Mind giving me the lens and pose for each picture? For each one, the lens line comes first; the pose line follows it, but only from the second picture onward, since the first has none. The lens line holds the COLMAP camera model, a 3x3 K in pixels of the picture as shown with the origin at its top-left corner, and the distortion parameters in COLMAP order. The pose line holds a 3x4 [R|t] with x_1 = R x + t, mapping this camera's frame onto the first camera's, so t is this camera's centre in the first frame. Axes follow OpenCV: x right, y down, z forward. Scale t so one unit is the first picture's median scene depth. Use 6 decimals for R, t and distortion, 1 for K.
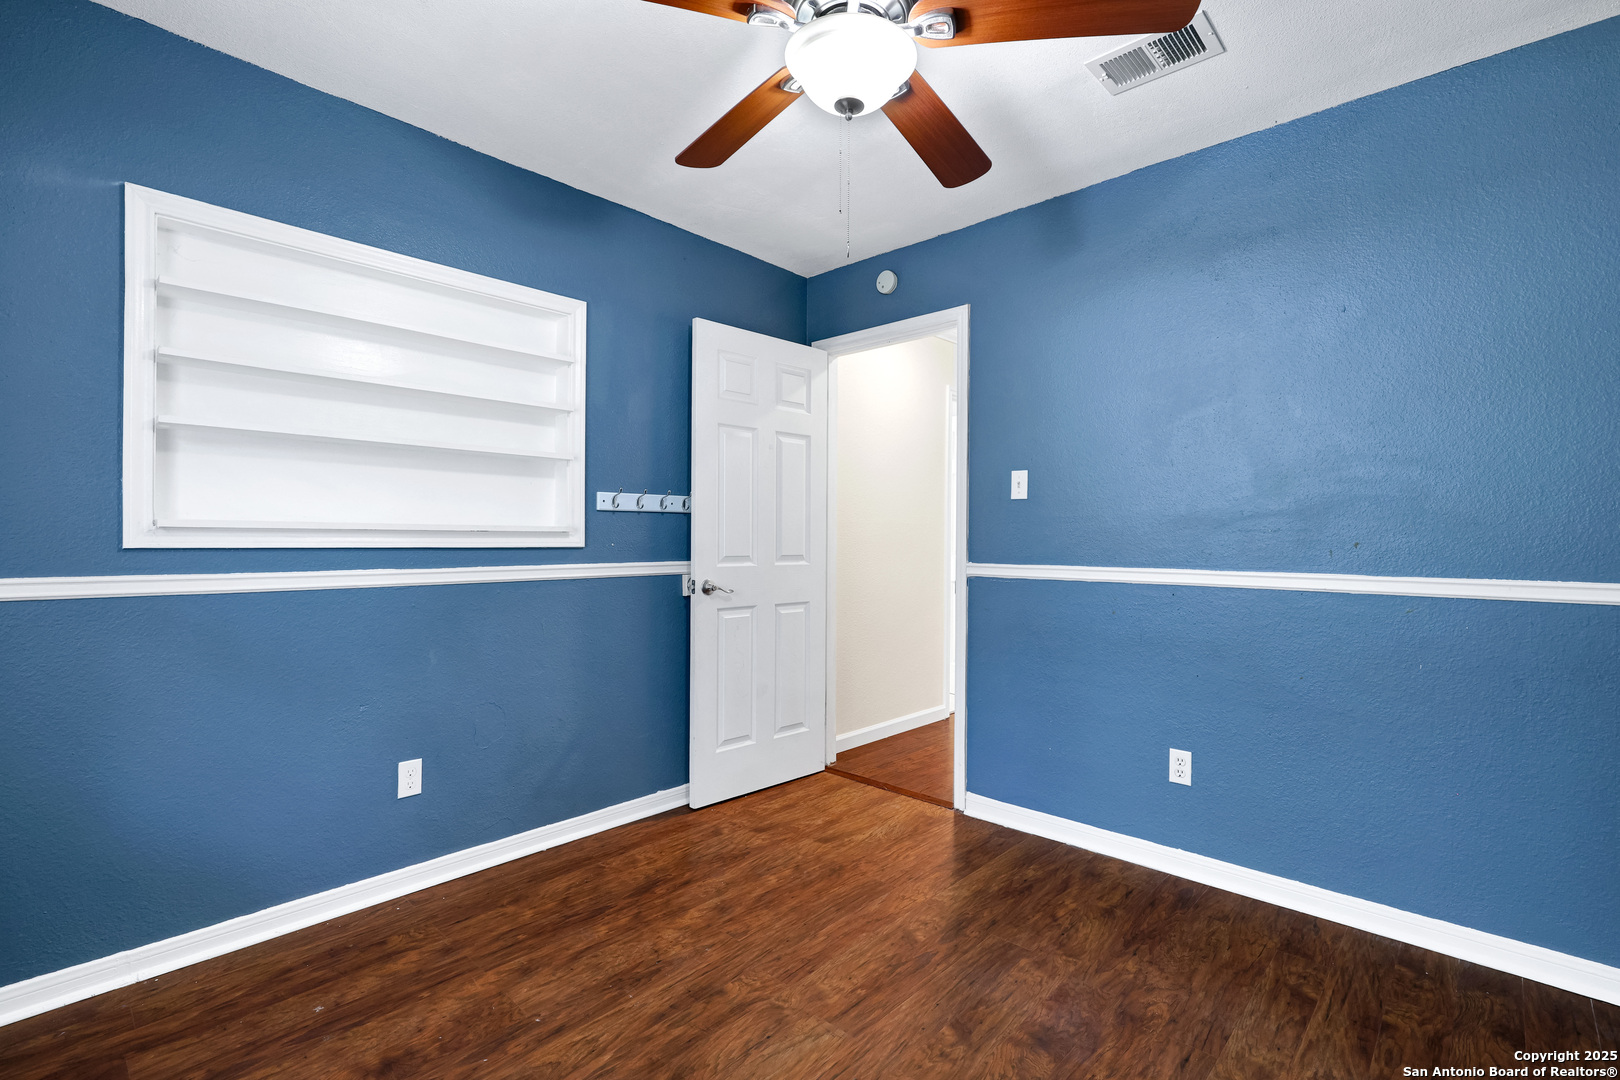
lens RADIAL K [[742.6, 0, 808.1], [0, 742.6, 536.2], [0, 0, 1]] dist [0.001915, -0.001432]
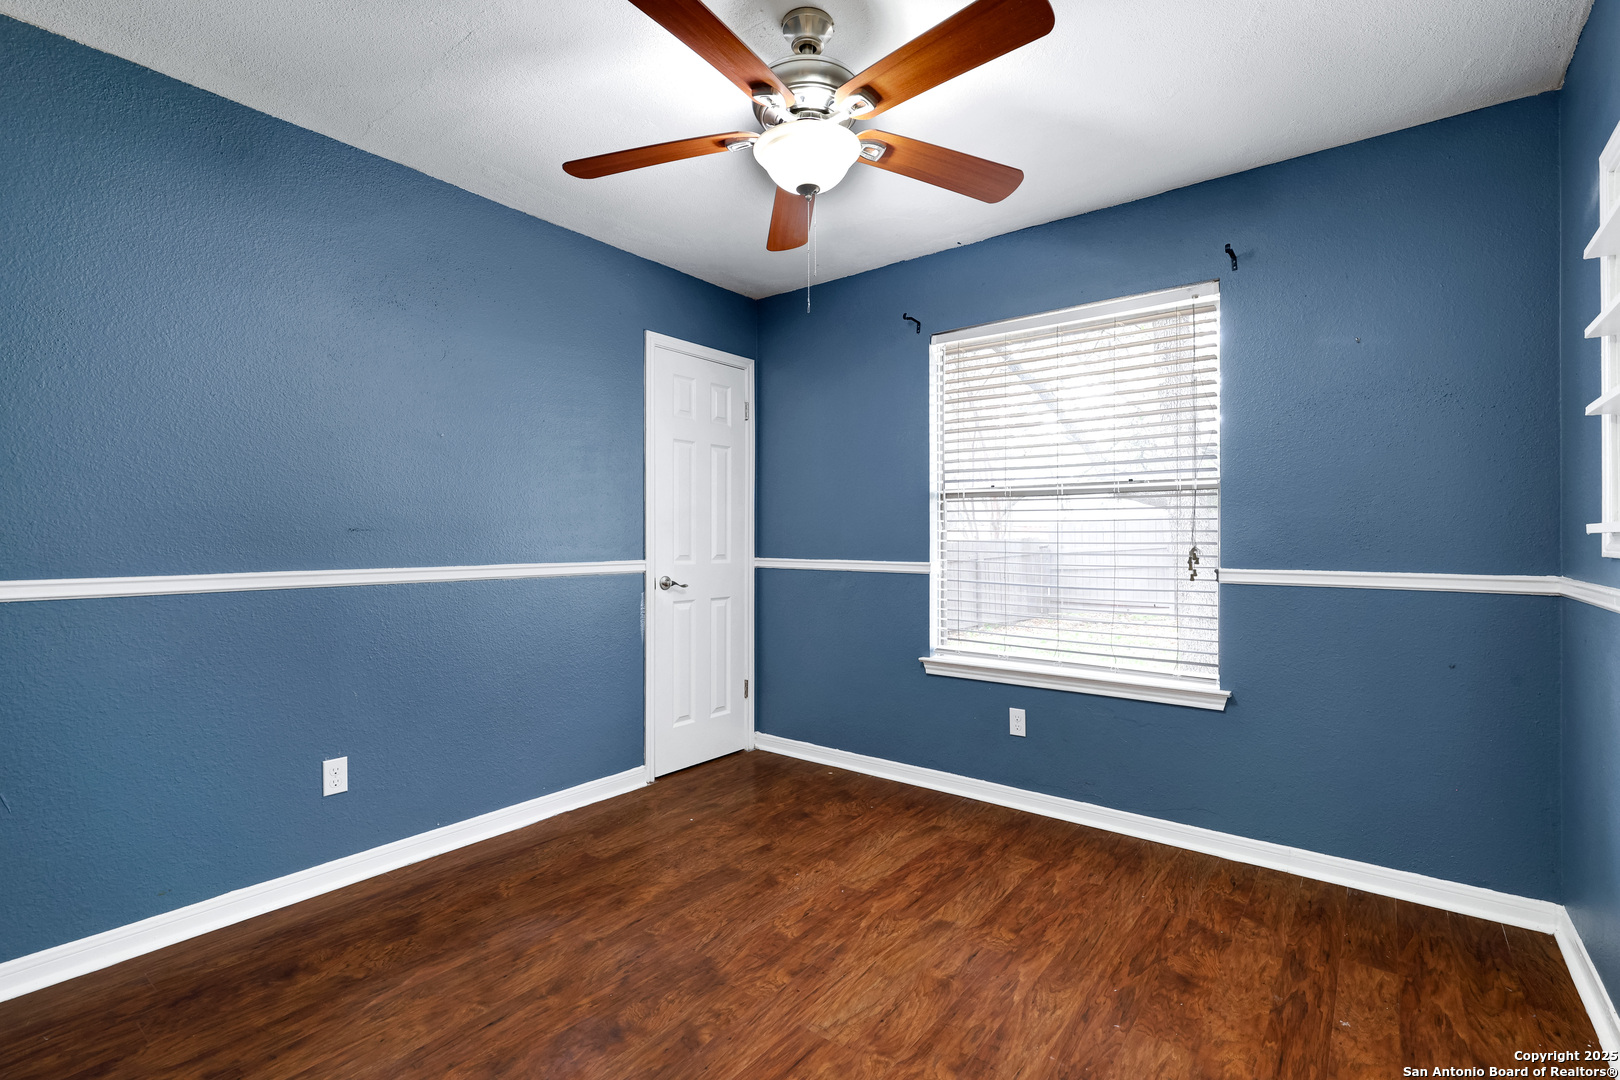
lens RADIAL K [[742.6, 0, 810.7], [0, 742.6, 541.6], [0, 0, 1]] dist [0.001915, -0.001432]
pose [[-0.995994, -0.007078, -0.089135, 0.141597], [-0.007097, 0.999975, -0.000104, 0.005412], [0.089133, 0.000529, -0.996020, 2.003121]]
